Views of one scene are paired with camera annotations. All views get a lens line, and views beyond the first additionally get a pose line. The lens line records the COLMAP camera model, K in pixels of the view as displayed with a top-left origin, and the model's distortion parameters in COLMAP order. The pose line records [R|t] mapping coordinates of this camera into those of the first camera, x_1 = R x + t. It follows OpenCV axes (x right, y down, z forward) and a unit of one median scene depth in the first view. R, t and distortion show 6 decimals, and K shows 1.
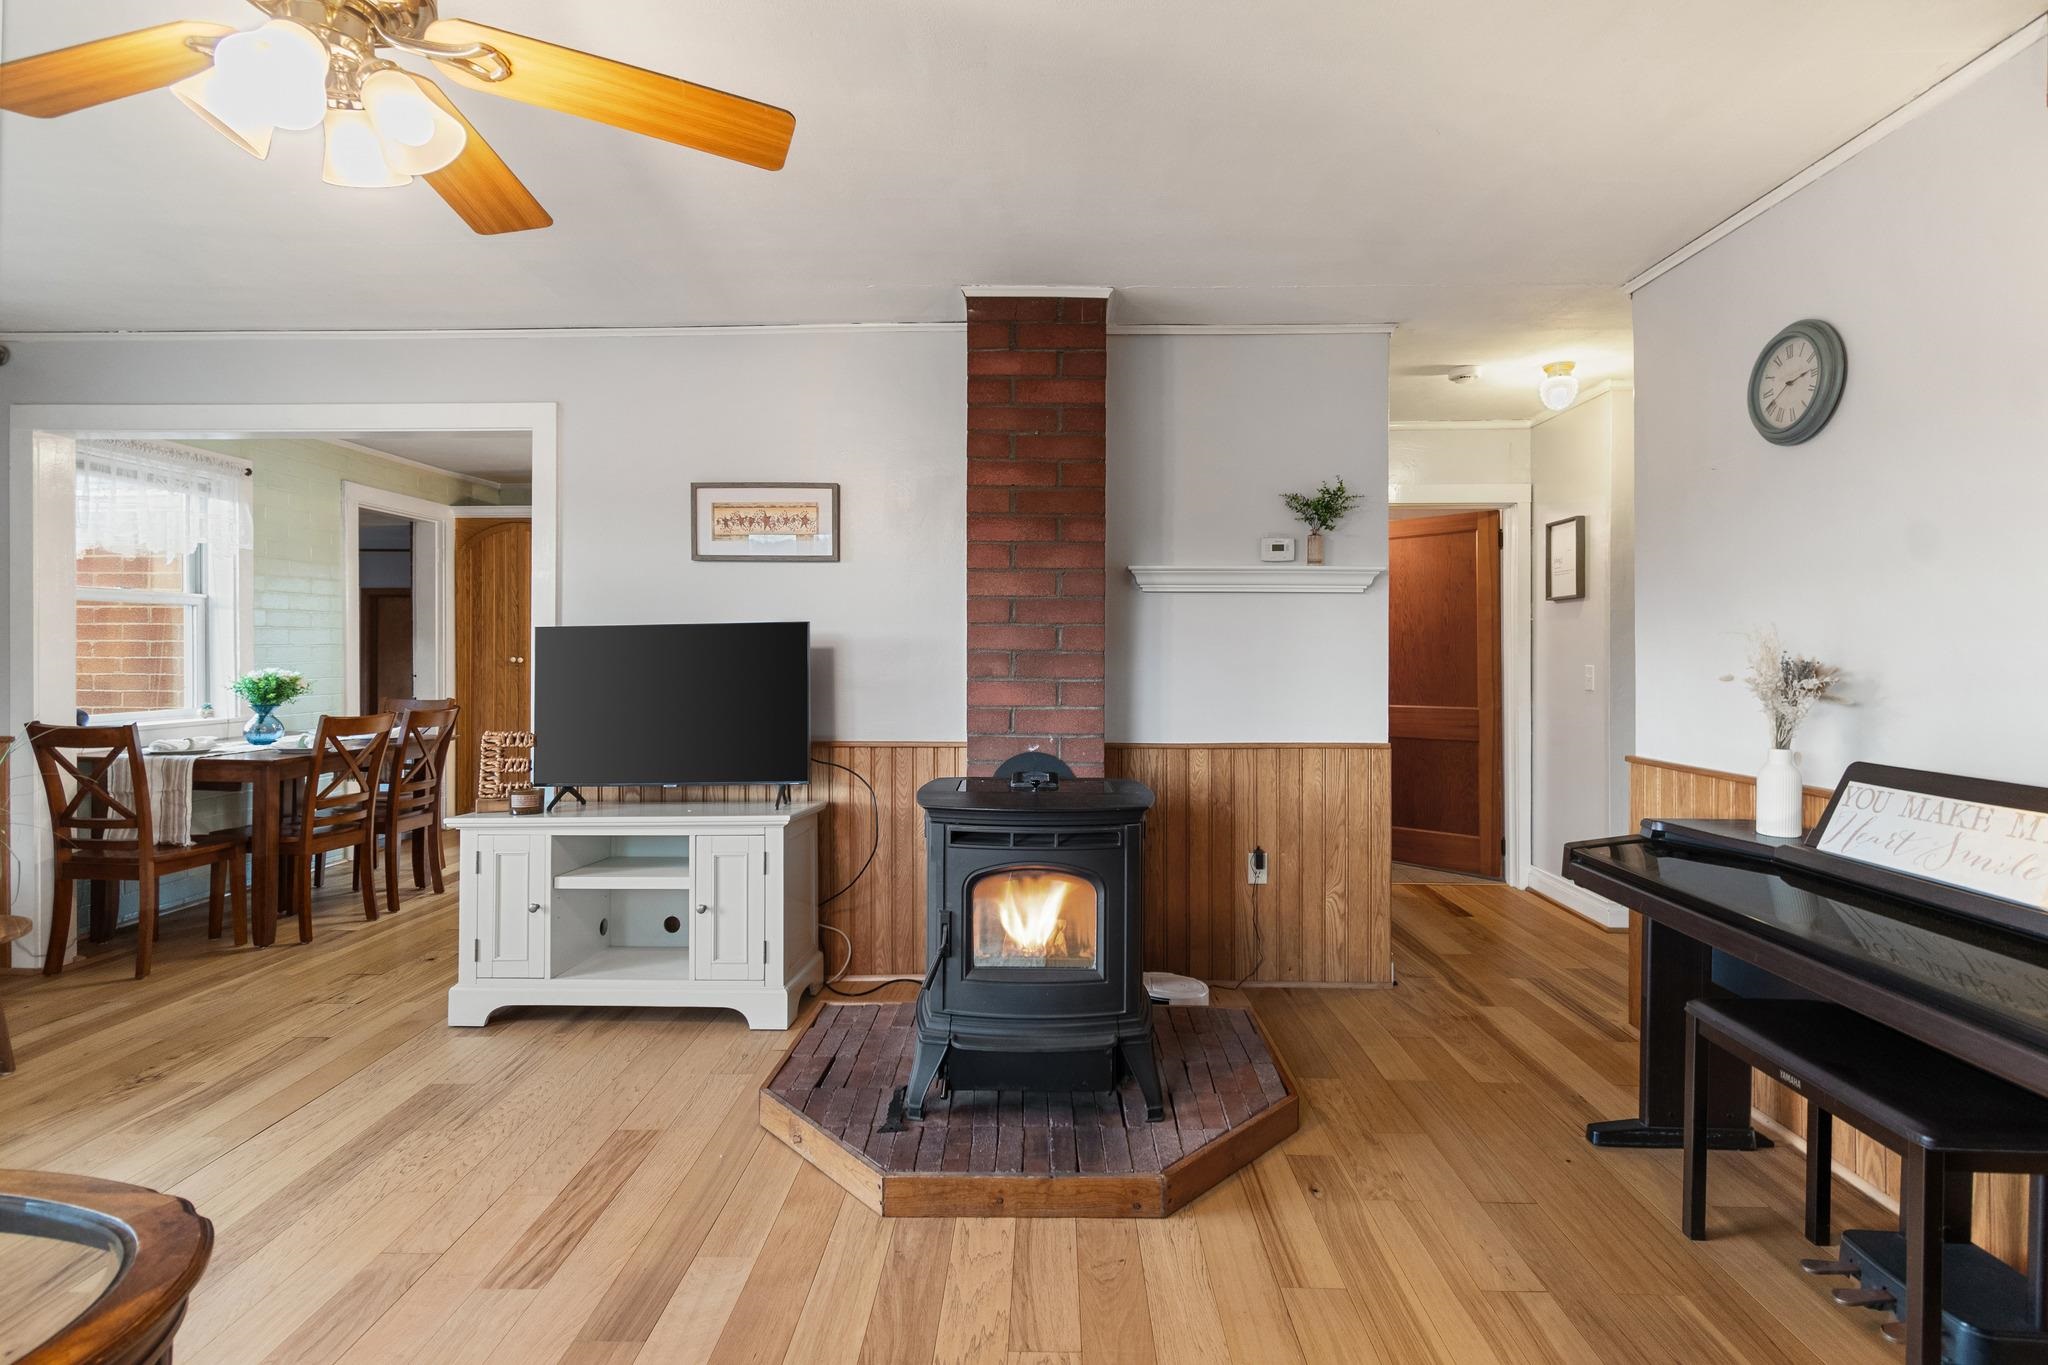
lens RADIAL K [[1009.6, 0, 1027.8], [0, 1009.6, 639.7], [0, 0, 1]] dist [-0.001738, -0.001131]
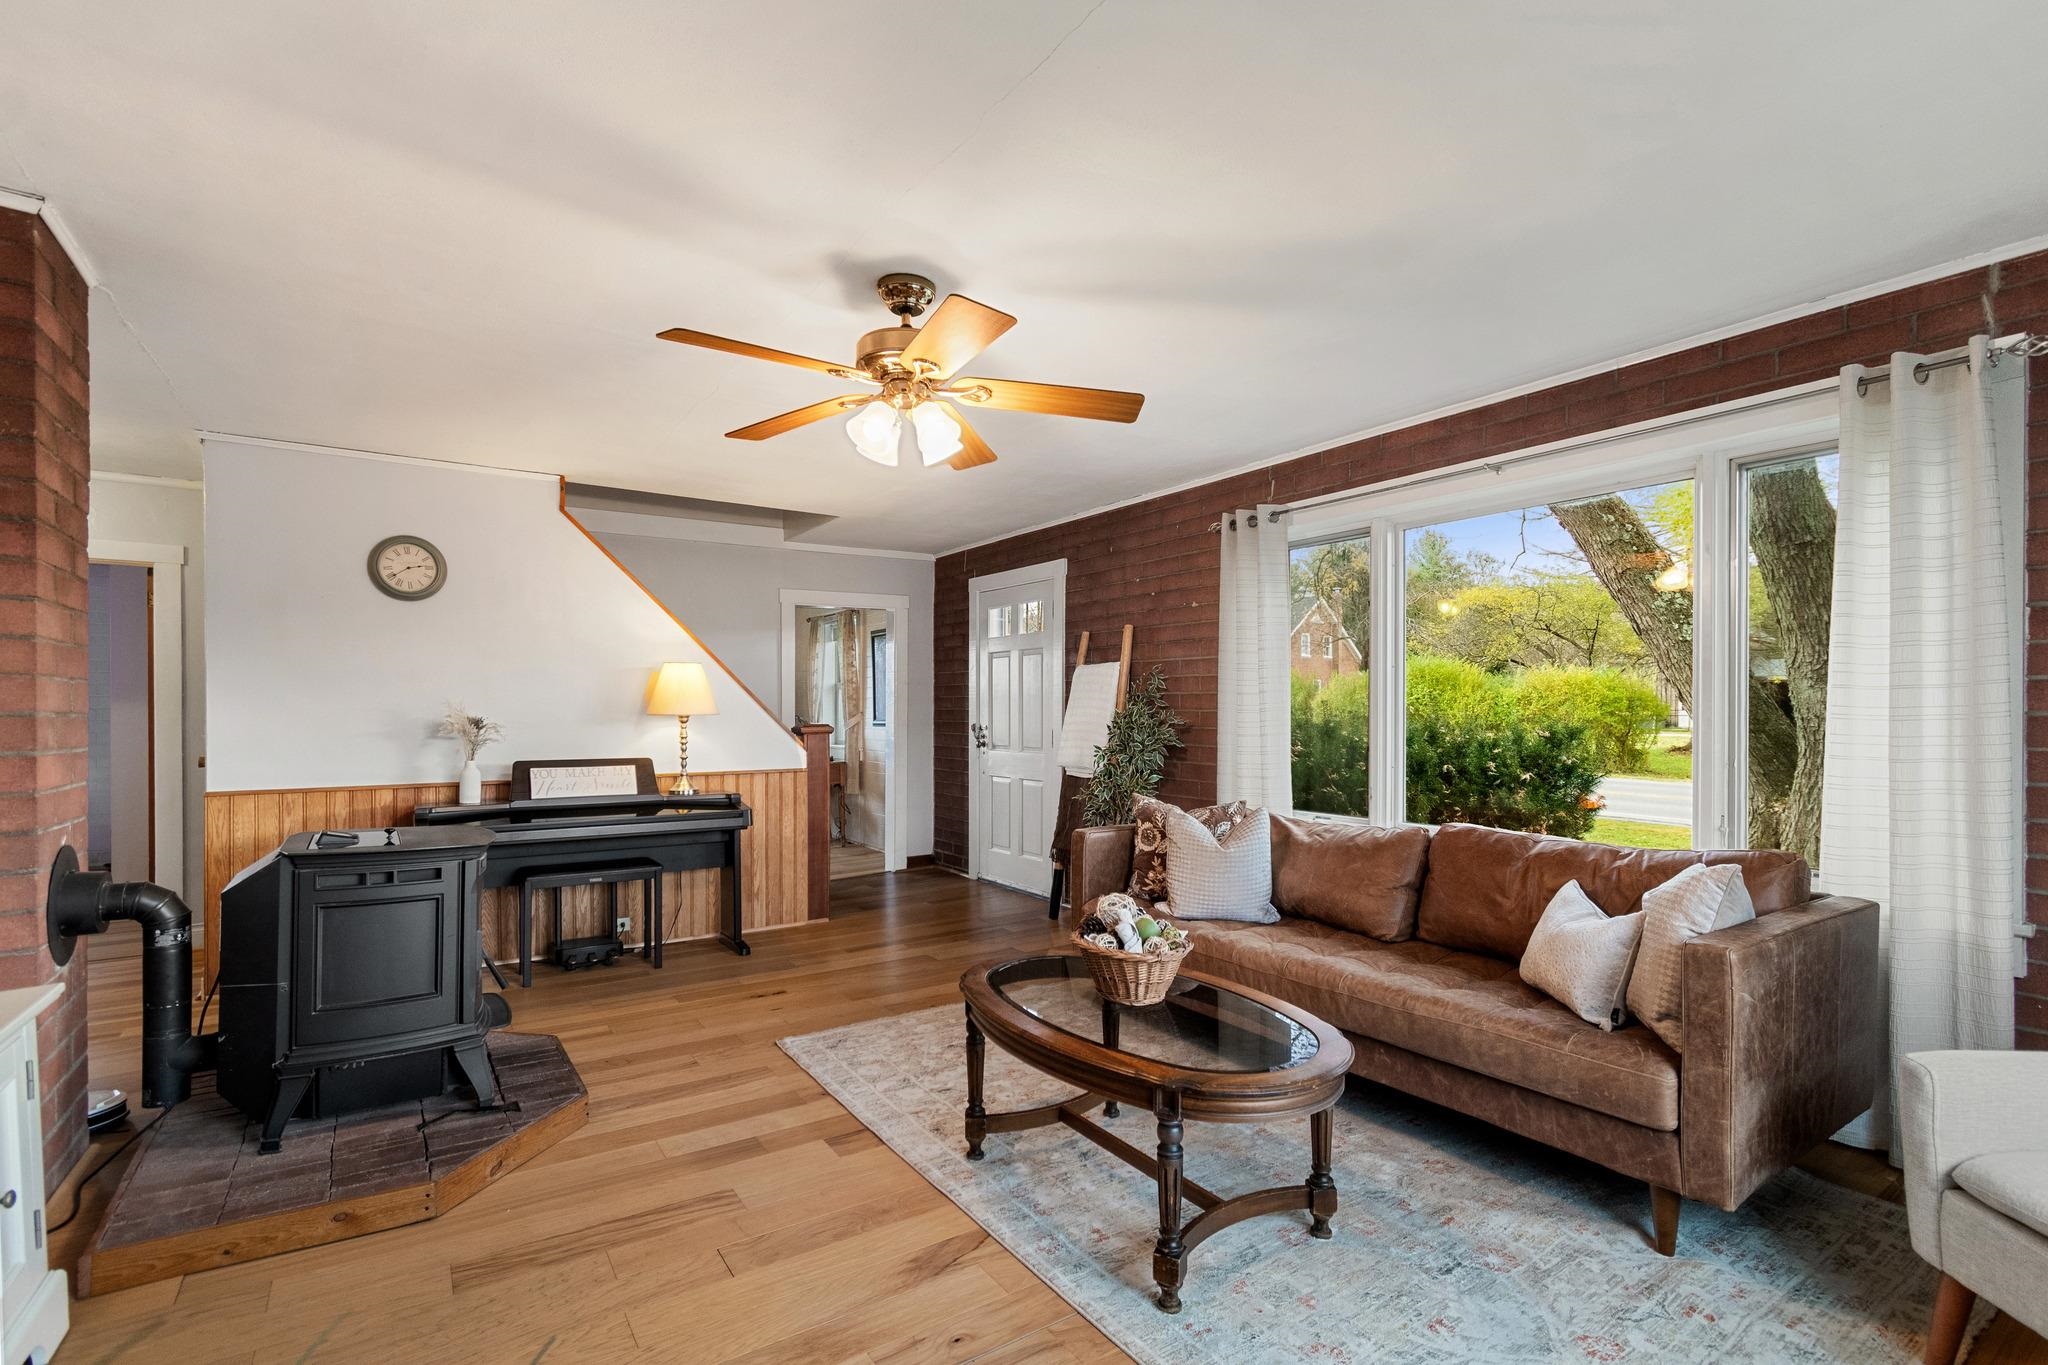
lens RADIAL K [[934.9, 0, 1033.2], [0, 934.9, 713.6], [0, 0, 1]] dist [0.002364, -0.000021]
pose [[-0.573814, -0.001421, 0.818984, -0.993855], [-0.006780, 0.999972, -0.003016, 0.006950], [-0.818958, -0.007283, -0.573808, 0.798954]]
